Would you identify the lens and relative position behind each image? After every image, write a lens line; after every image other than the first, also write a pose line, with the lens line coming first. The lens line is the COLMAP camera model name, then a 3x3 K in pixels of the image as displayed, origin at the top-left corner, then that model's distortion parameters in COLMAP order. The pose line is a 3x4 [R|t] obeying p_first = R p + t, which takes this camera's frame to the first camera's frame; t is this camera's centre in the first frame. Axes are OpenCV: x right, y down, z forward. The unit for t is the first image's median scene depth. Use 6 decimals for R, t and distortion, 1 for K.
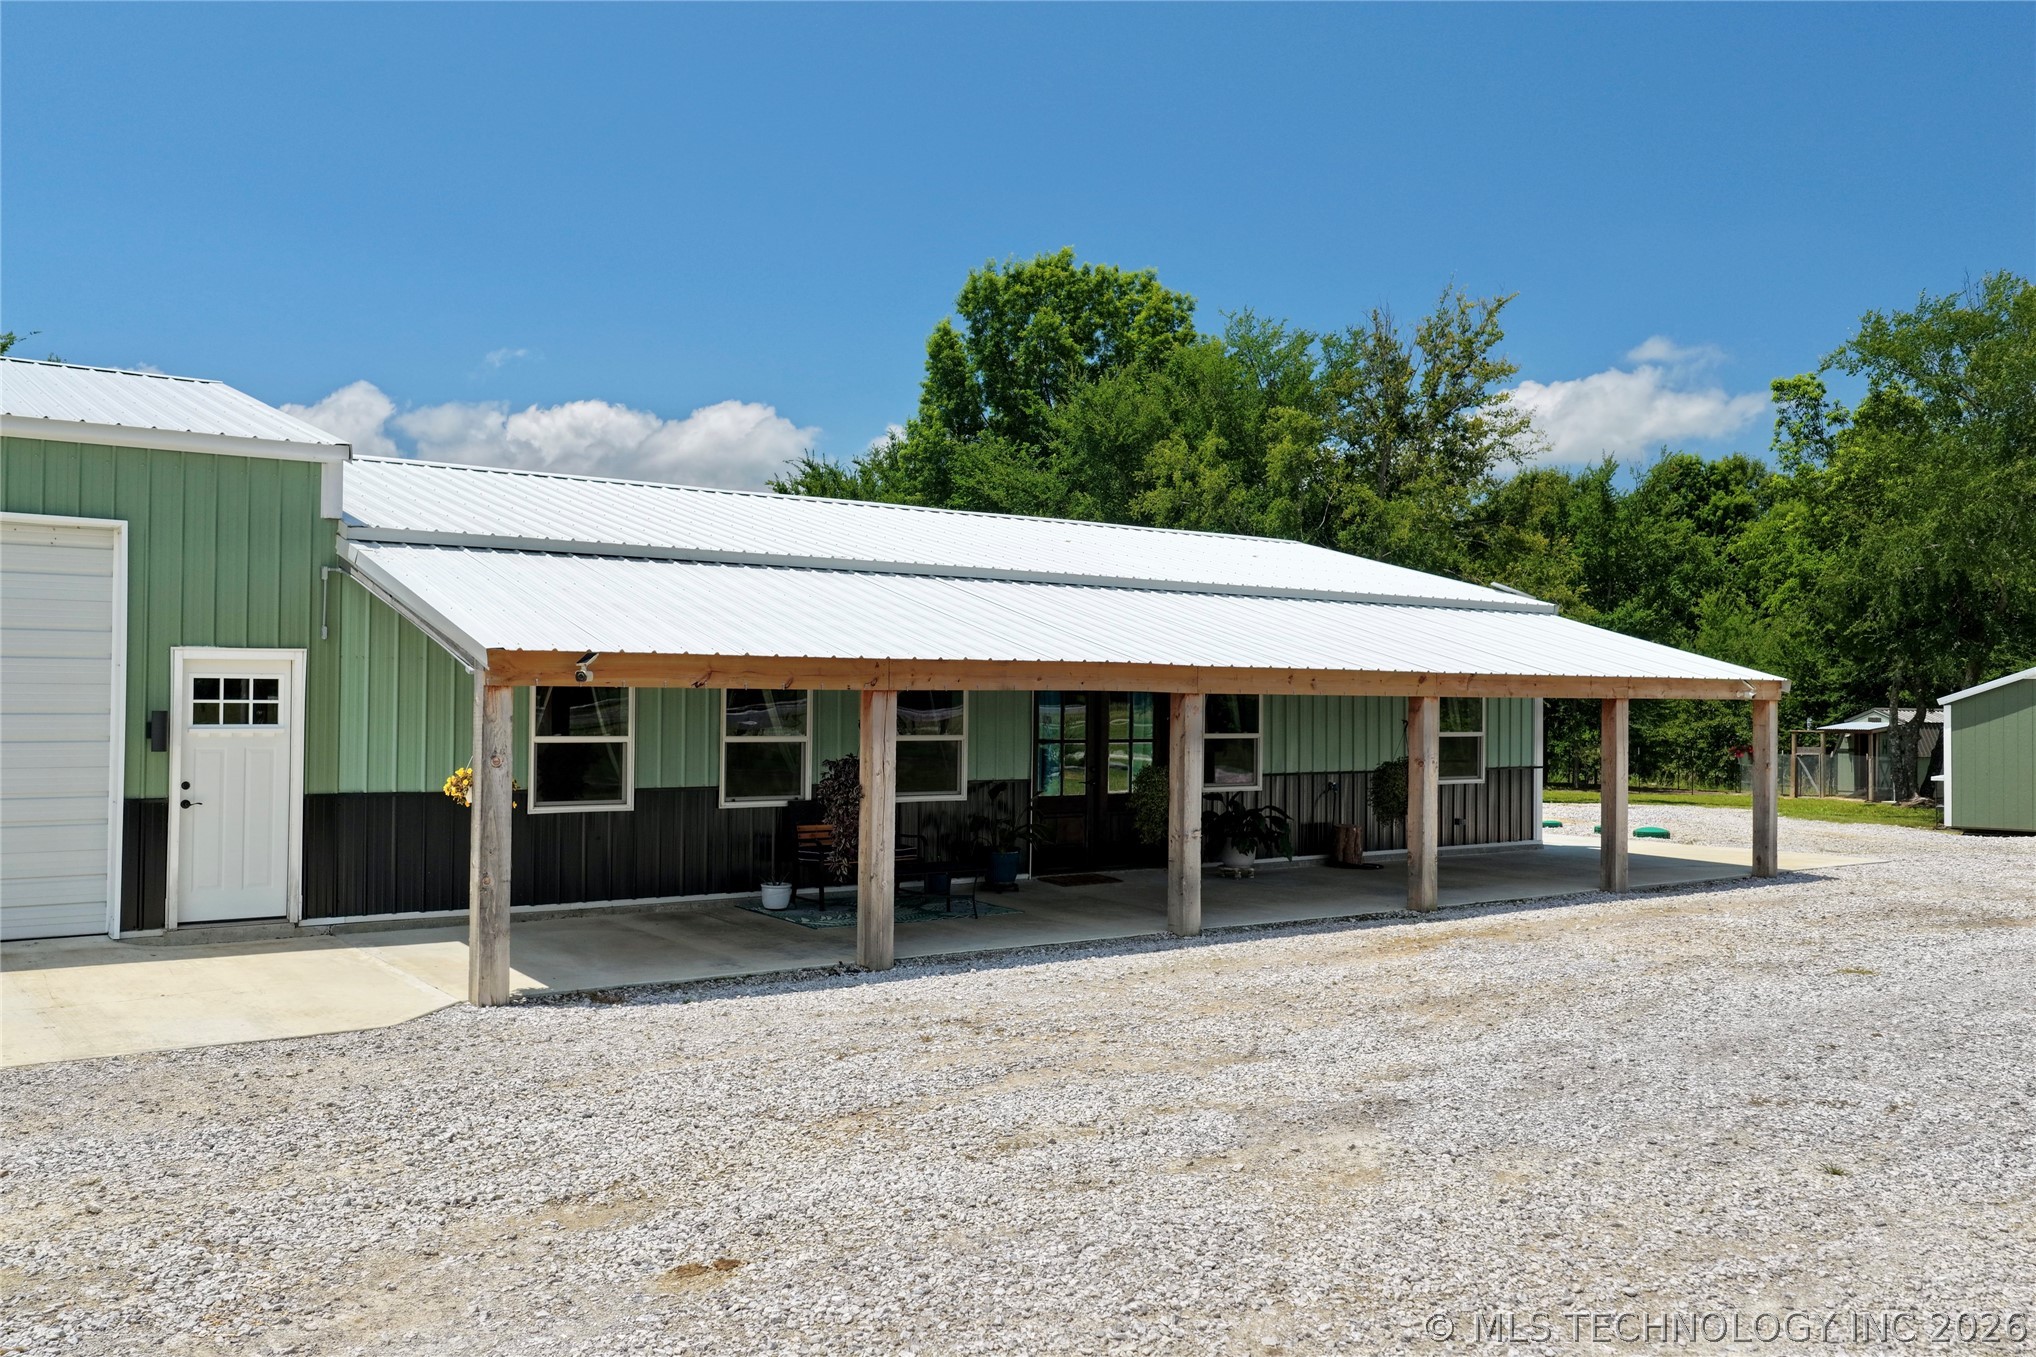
lens RADIAL K [[1693.4, 0, 1023.1], [0, 1693.4, 675.2], [0, 0, 1]] dist [-0.010684, 0.023853]
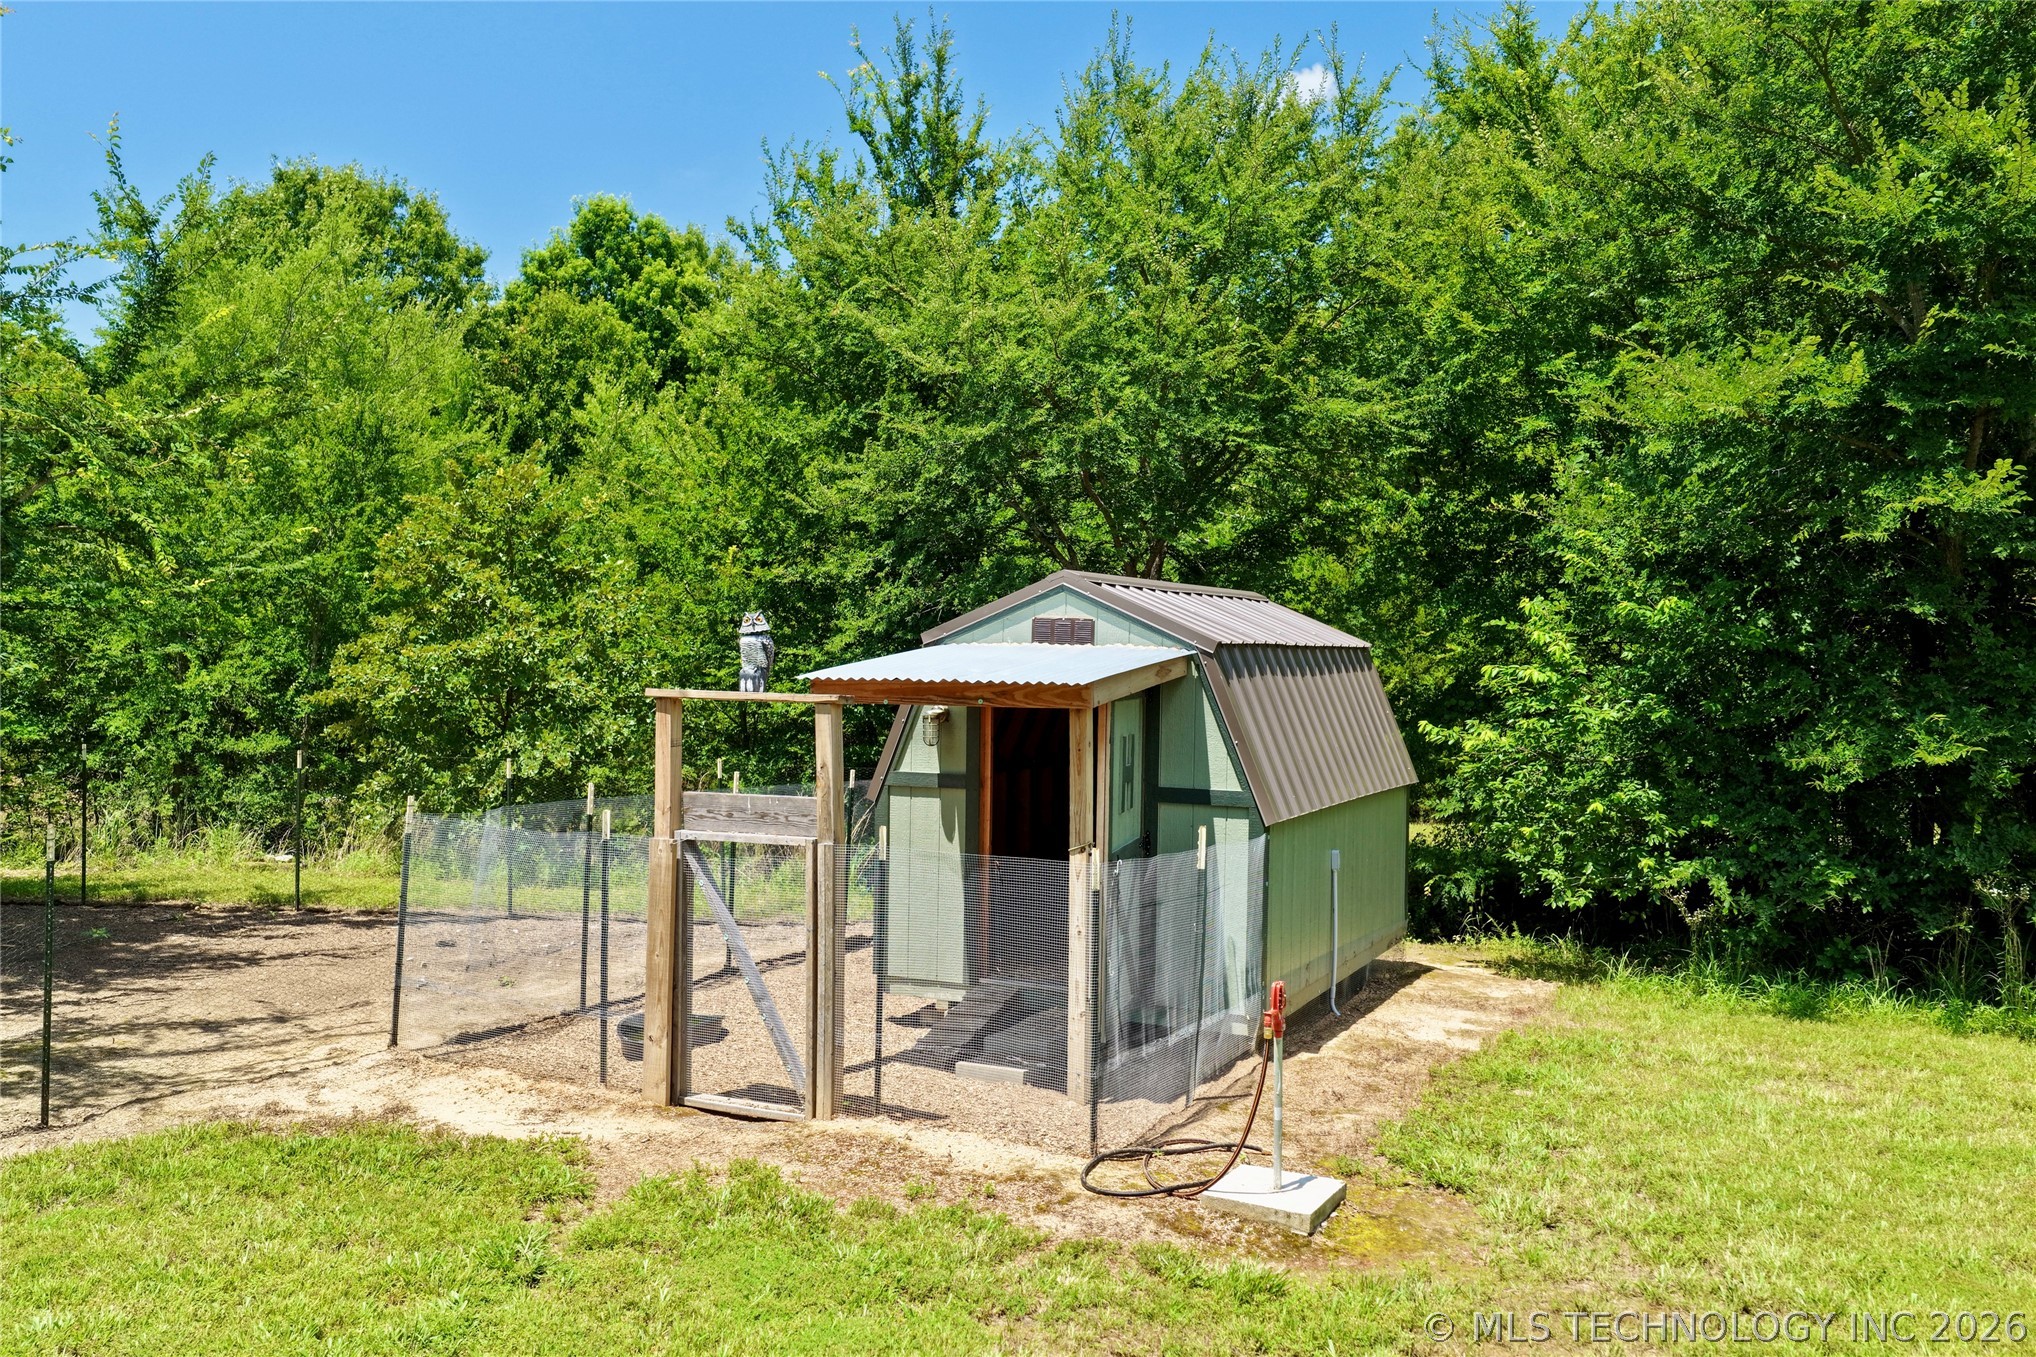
lens RADIAL K [[1667.5, 0, 1024.5], [0, 1667.5, 736.2], [0, 0, 1]] dist [-0.002532, 0.010876]
pose [[0.841733, -0.020380, 0.539509, 1.533147], [-0.022025, 0.997159, 0.072030, 0.095880], [-0.539444, -0.072512, 0.838893, 3.263935]]
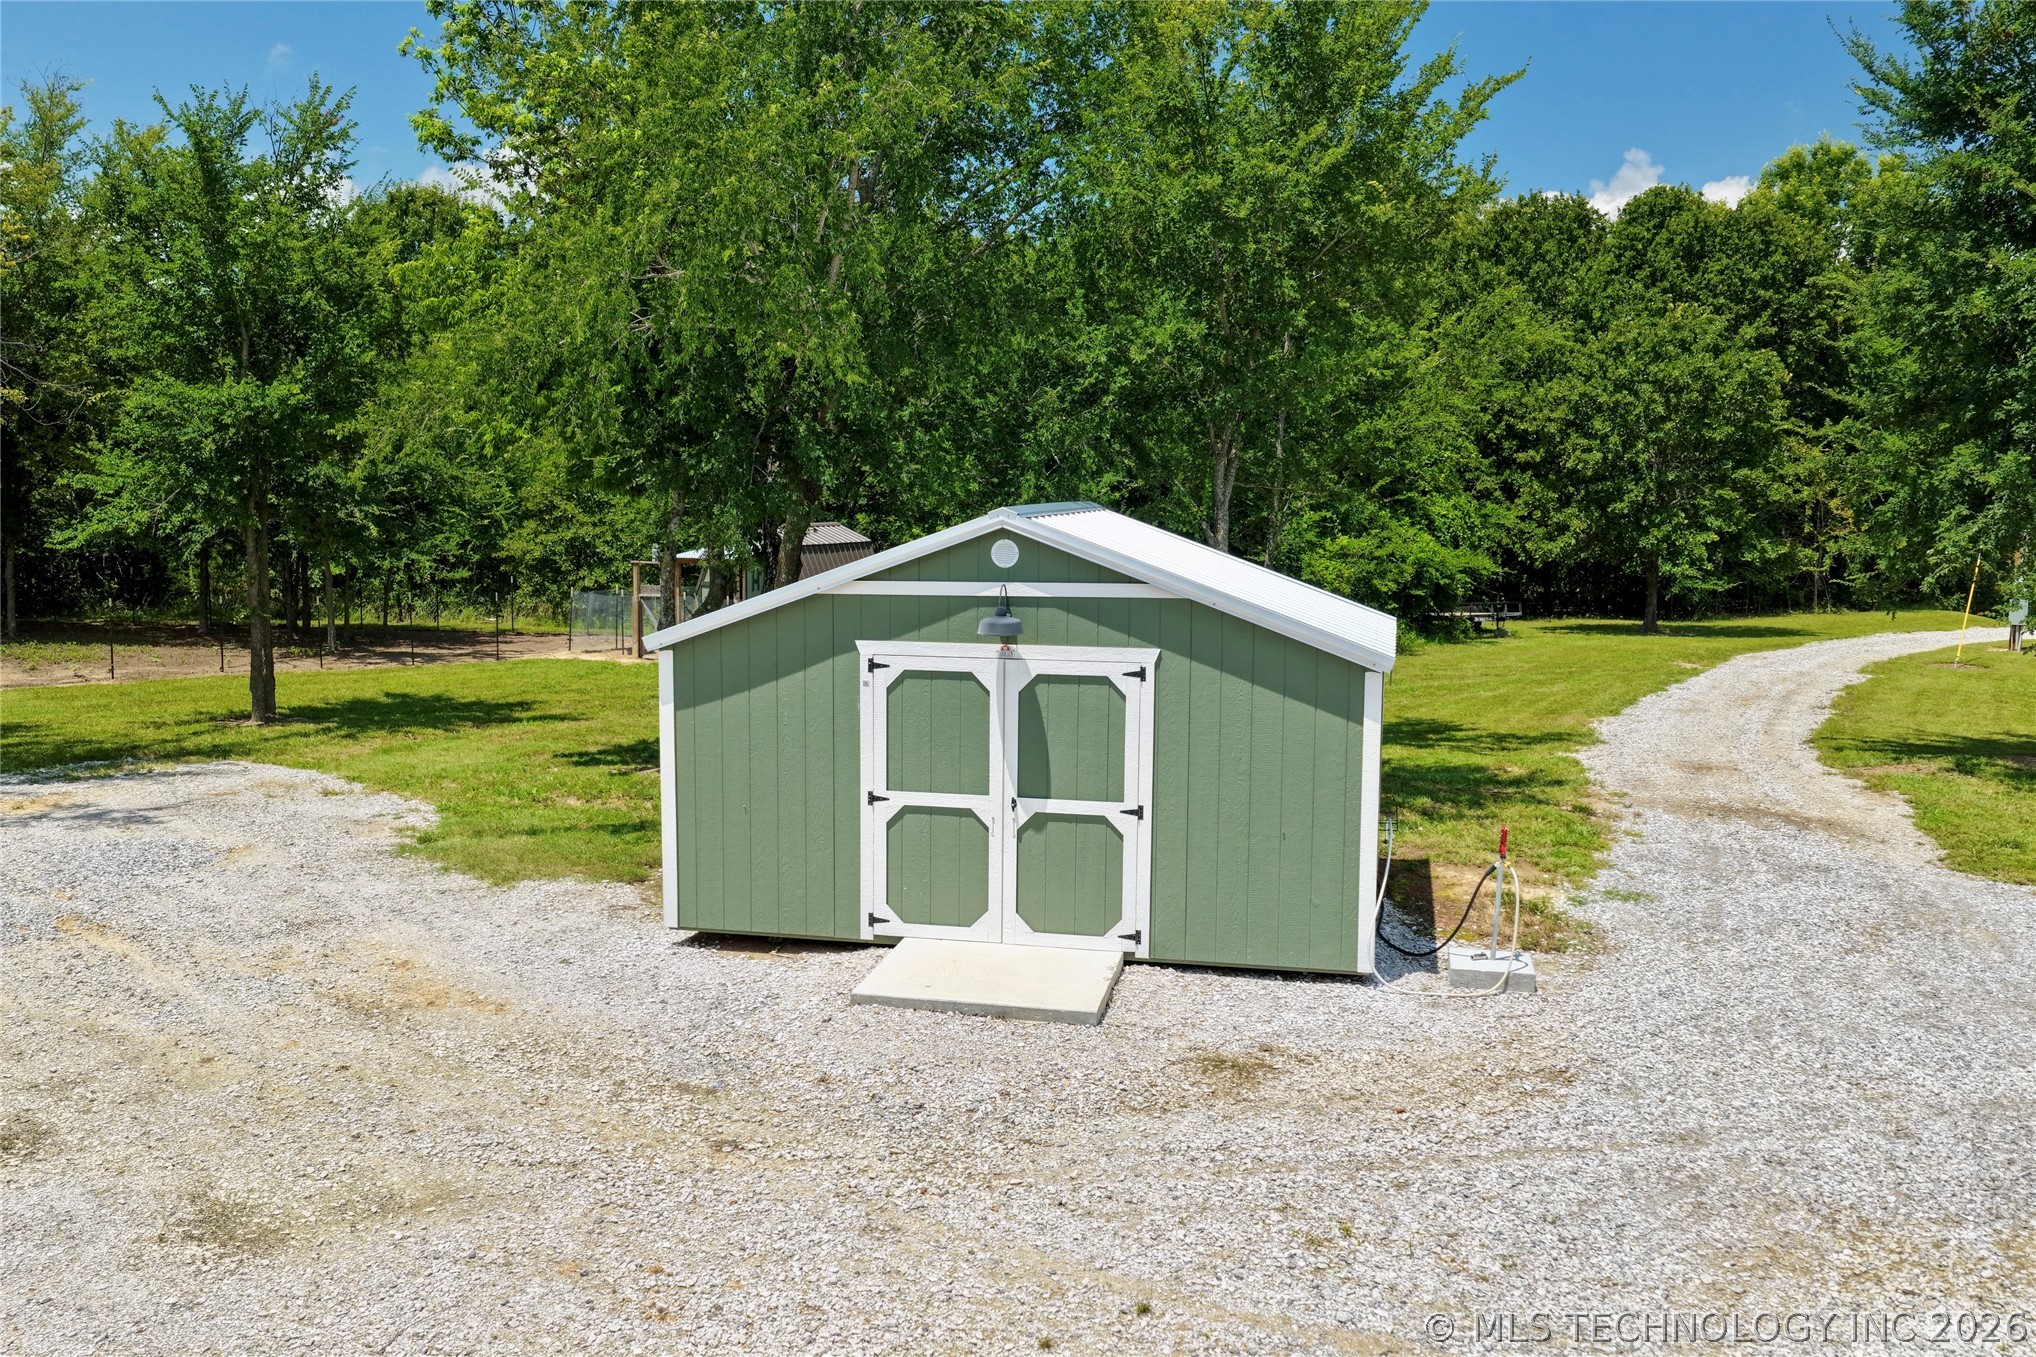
lens RADIAL K [[1693.4, 0, 1023.1], [0, 1693.4, 675.2], [0, 0, 1]] dist [-0.010684, 0.023853]
pose [[0.845781, -0.064354, 0.529635, 0.844779], [-0.012486, 0.990039, 0.140235, -0.078147], [-0.533384, -0.125222, 0.836553, 1.266511]]
